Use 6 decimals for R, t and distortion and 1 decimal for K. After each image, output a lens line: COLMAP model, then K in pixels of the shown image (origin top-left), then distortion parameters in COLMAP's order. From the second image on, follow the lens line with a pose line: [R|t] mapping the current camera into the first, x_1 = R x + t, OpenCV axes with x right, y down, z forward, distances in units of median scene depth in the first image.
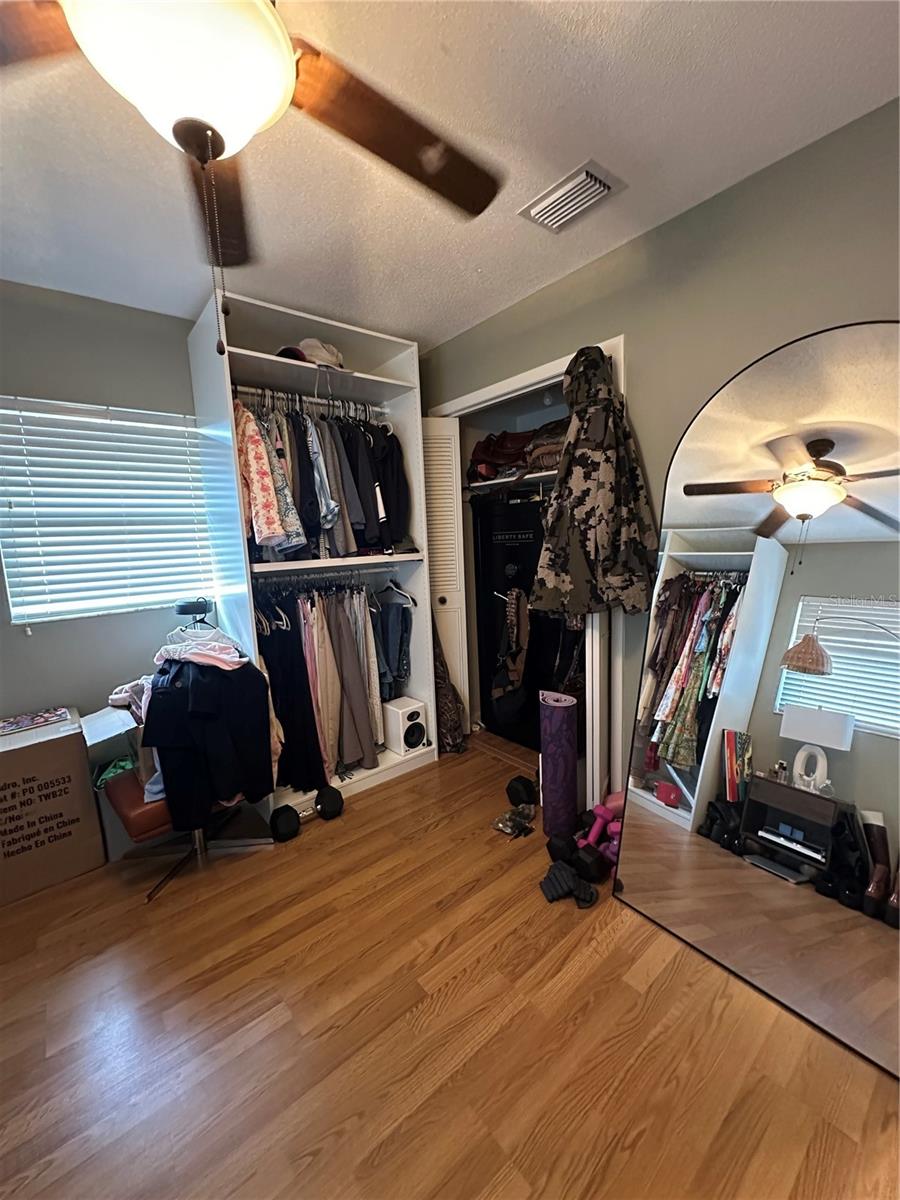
lens RADIAL K [[476.5, 0, 451.2], [0, 476.5, 601.0], [0, 0, 1]] dist [-0.000809, 0.000118]
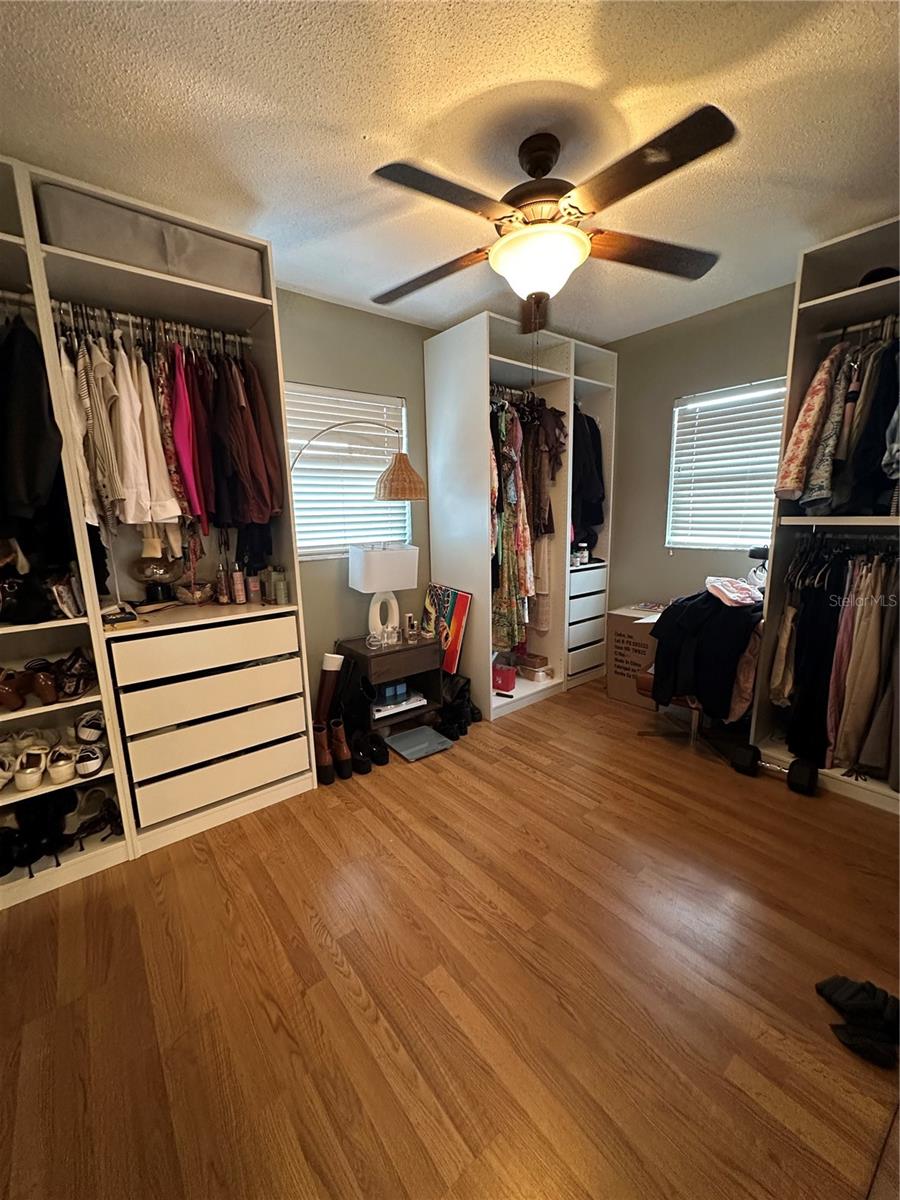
lens RADIAL K [[476.5, 0, 451.2], [0, 476.5, 601.0], [0, 0, 1]] dist [-0.000809, 0.000118]
pose [[-0.011236, 0.226776, -0.973882, 0.652789], [-0.116088, 0.967062, 0.226527, -0.051315], [0.993175, 0.115601, 0.015460, 0.281745]]
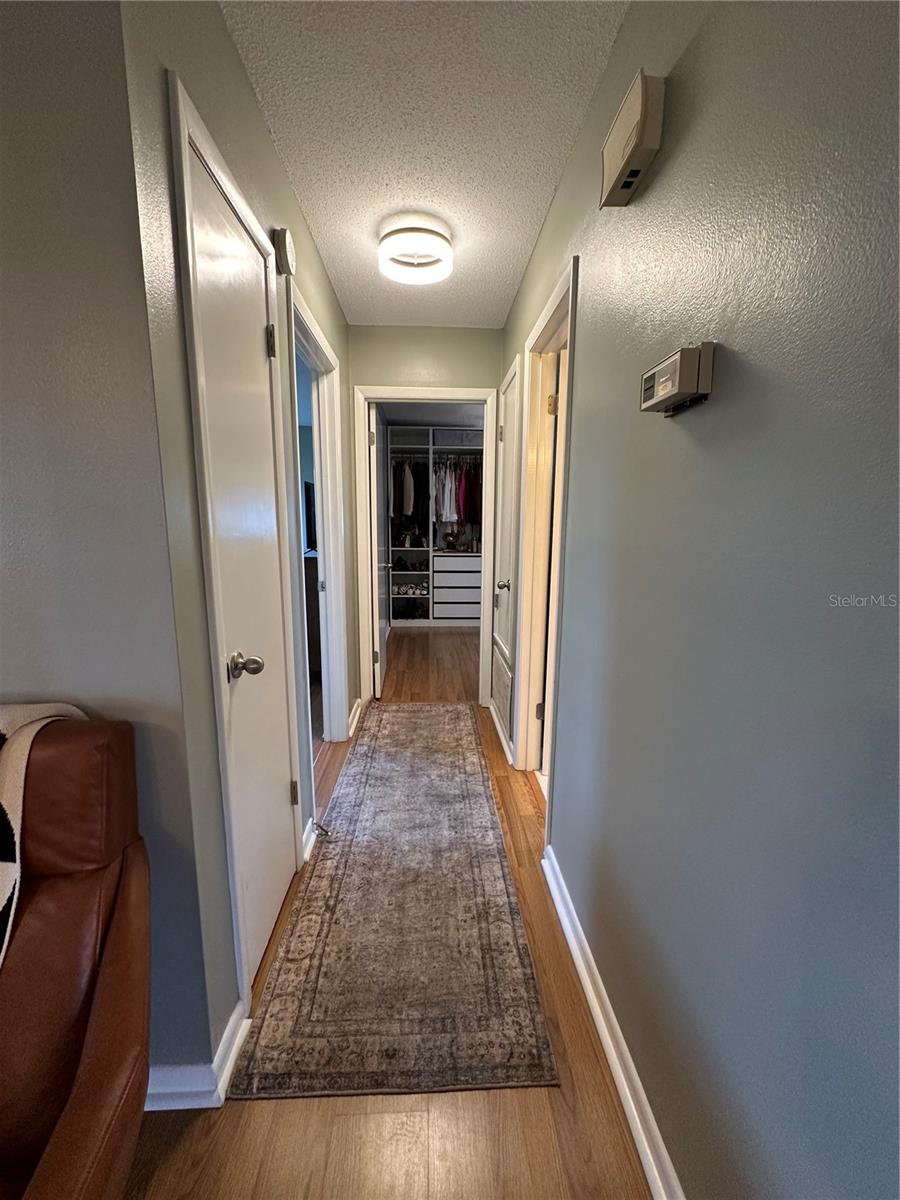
lens RADIAL K [[476.5, 0, 451.2], [0, 476.5, 601.0], [0, 0, 1]] dist [-0.000809, 0.000118]
pose [[-0.593606, 0.171512, -0.786267, 1.662693], [-0.094595, 0.955382, 0.279817, -0.207537], [0.799177, 0.240478, -0.550896, 1.088902]]
